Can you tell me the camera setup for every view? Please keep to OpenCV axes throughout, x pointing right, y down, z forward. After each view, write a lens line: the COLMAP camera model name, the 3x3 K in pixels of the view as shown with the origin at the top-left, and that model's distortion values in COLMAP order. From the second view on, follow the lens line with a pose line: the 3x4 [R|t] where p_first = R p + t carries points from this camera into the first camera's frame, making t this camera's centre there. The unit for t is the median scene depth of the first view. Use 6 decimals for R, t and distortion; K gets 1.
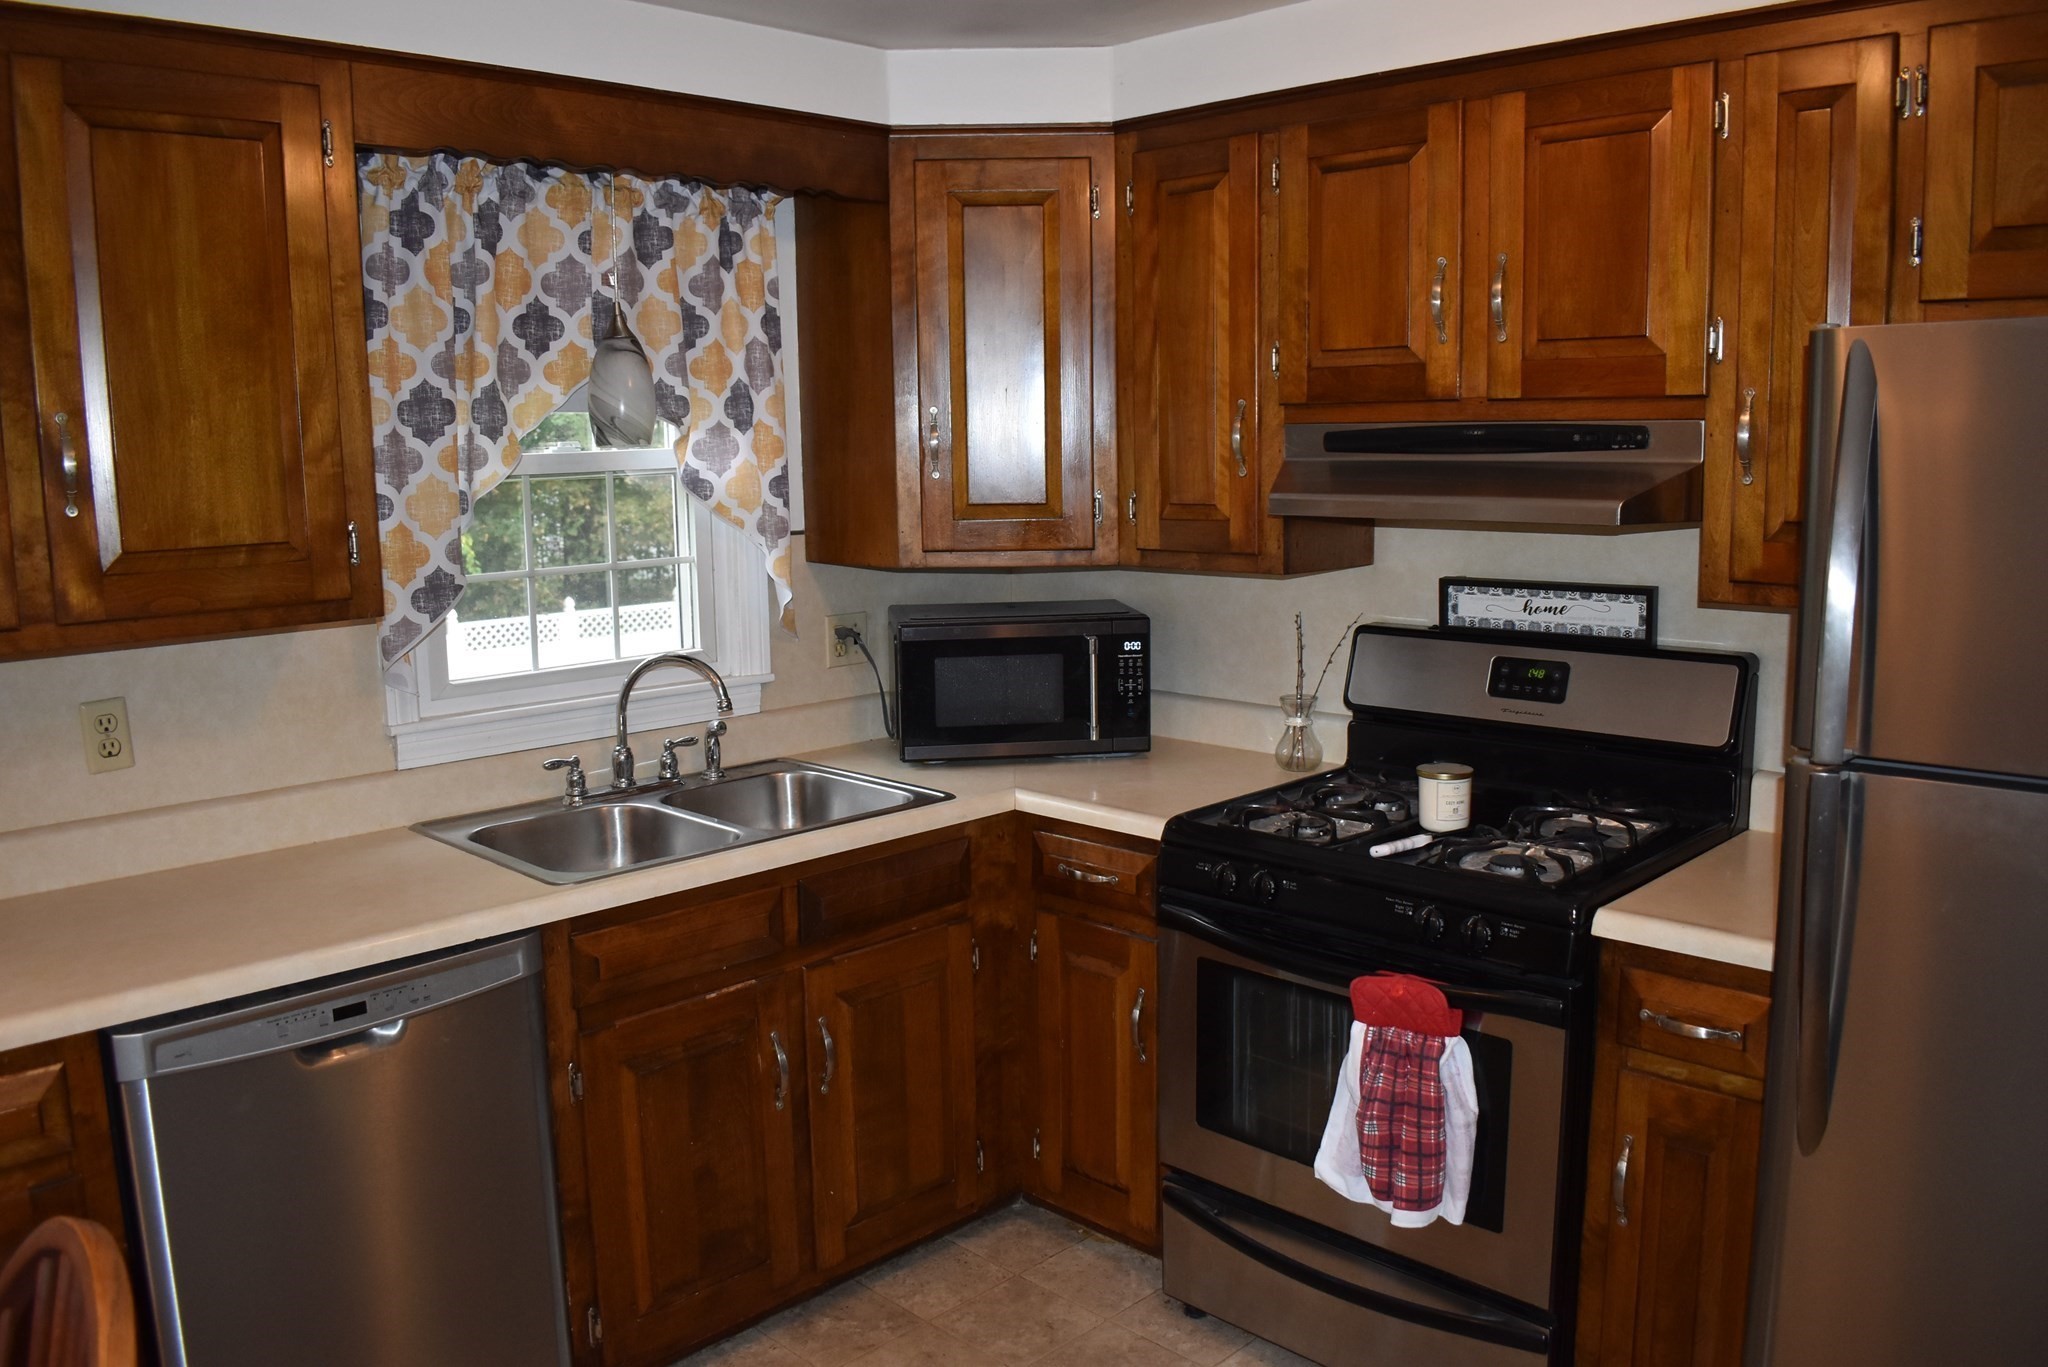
lens RADIAL K [[1594.1, 0, 1011.9], [0, 1594.1, 676.3], [0, 0, 1]] dist [-0.100295, 0.020928]
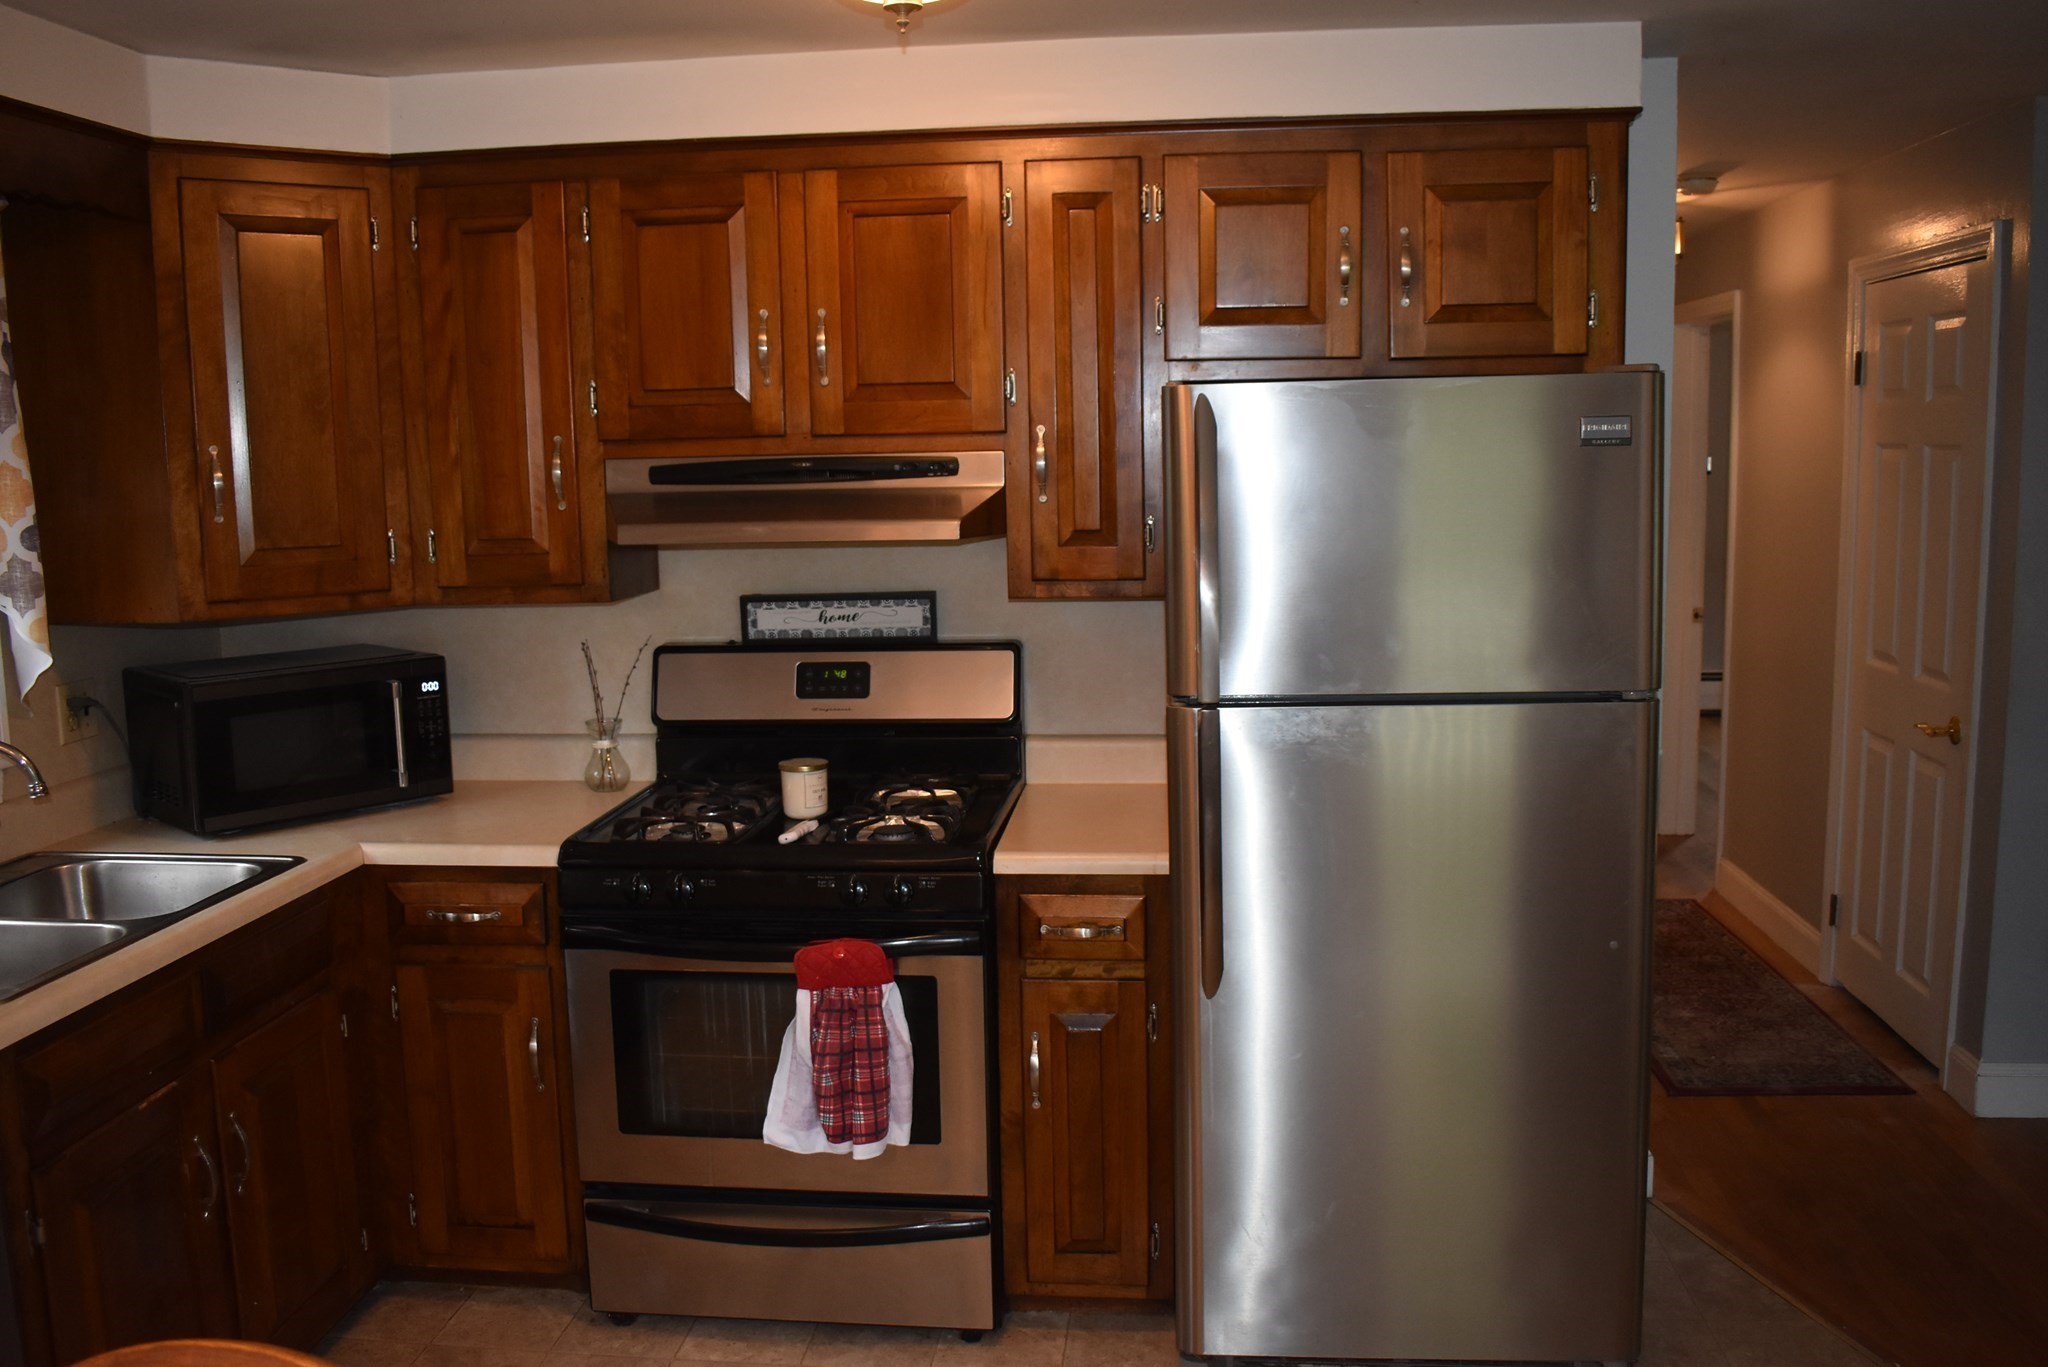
lens RADIAL K [[1718.5, 0, 1016.8], [0, 1718.5, 675.1], [0, 0, 1]] dist [-0.095269, 0.027016]
pose [[0.779754, -0.083487, 0.620495, -0.352301], [0.099653, 0.994985, 0.008643, 0.001073], [-0.618104, 0.055094, 0.784163, -0.053219]]
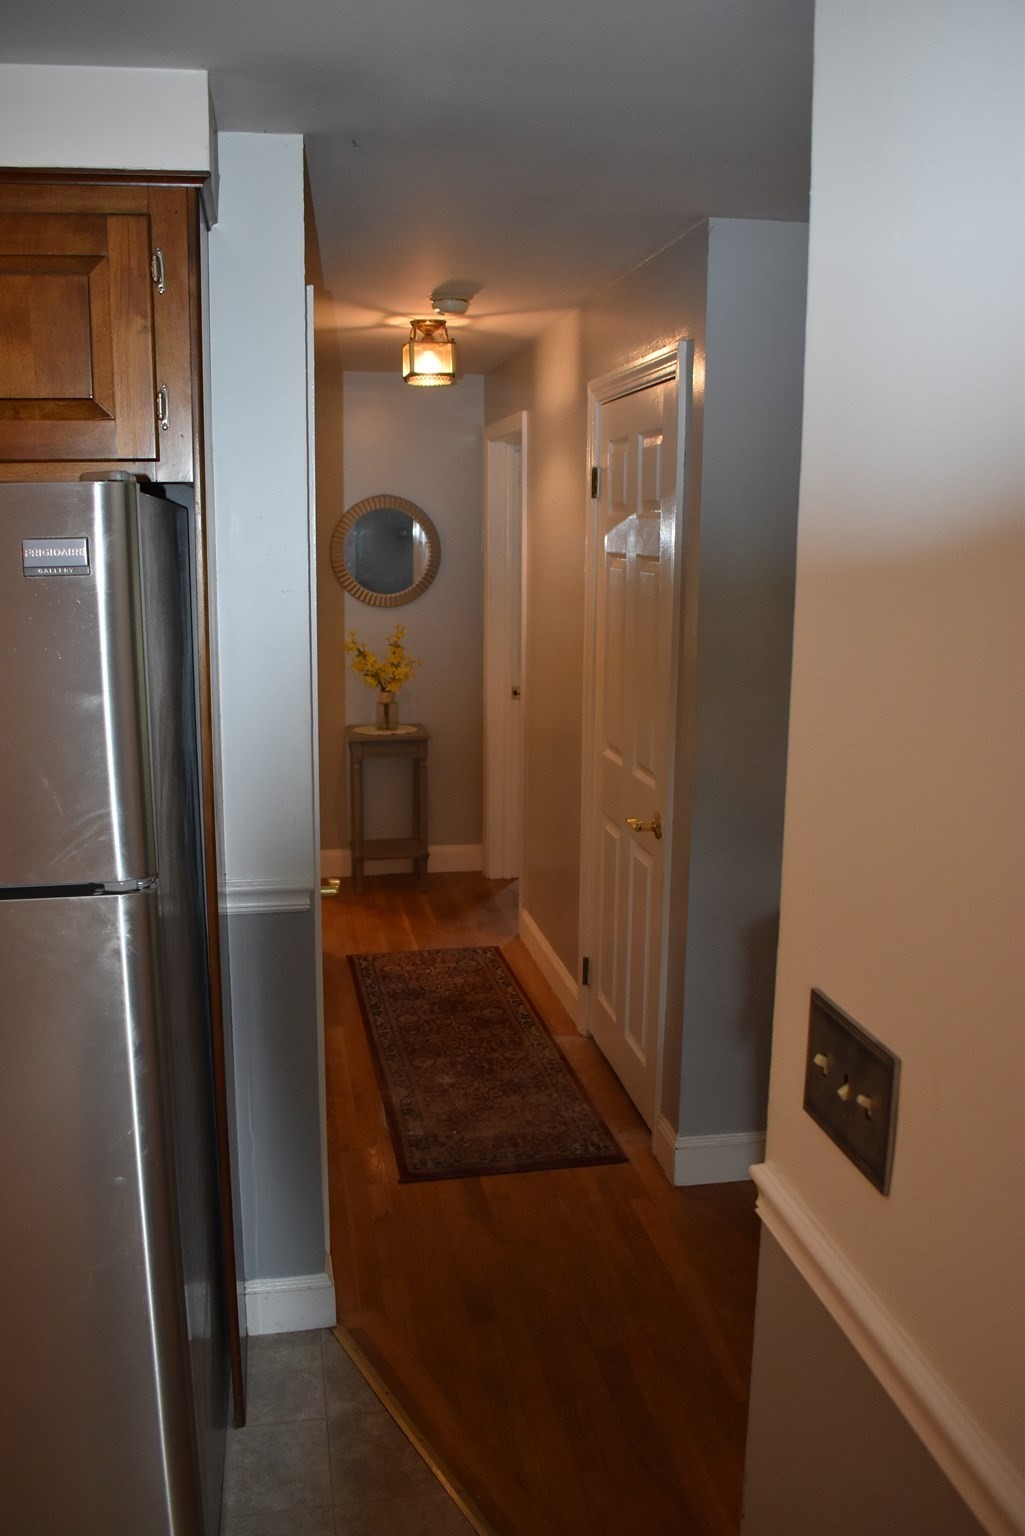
lens RADIAL K [[1288.9, 0, 504.9], [0, 1288.9, 771.9], [0, 0, 1]] dist [-0.095269, 0.027016]
pose [[0.575322, -0.135226, 0.806671, 0.159573], [0.107388, 0.990190, 0.089401, -0.029918], [-0.810846, 0.035193, 0.584200, 0.001060]]
